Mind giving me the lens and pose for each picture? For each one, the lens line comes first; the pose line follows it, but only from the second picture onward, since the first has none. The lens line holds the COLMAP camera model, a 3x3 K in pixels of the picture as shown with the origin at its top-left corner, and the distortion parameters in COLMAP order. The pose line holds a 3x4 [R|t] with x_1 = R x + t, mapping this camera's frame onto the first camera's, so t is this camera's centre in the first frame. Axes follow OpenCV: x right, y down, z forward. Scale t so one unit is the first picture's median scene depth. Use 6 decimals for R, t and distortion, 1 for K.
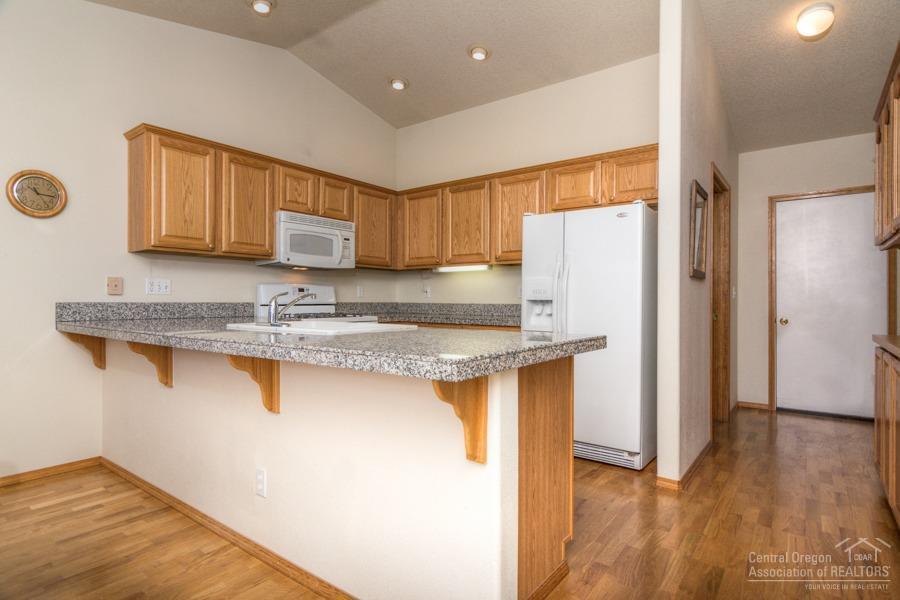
lens RADIAL K [[474.5, 0, 456.2], [0, 474.5, 302.6], [0, 0, 1]] dist [-0.002281, 0.000333]
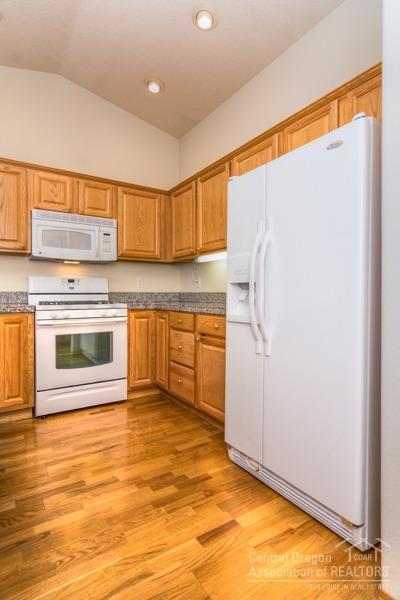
lens RADIAL K [[316.4, 0, 200.0], [0, 316.4, 300.0], [0, 0, 1]] dist [-0.002281, 0.000333]
pose [[0.939074, 0.000877, -0.343715, 0.230767], [0.002870, 0.999942, 0.010391, 0.013010], [0.343704, -0.010744, 0.939016, 0.381346]]
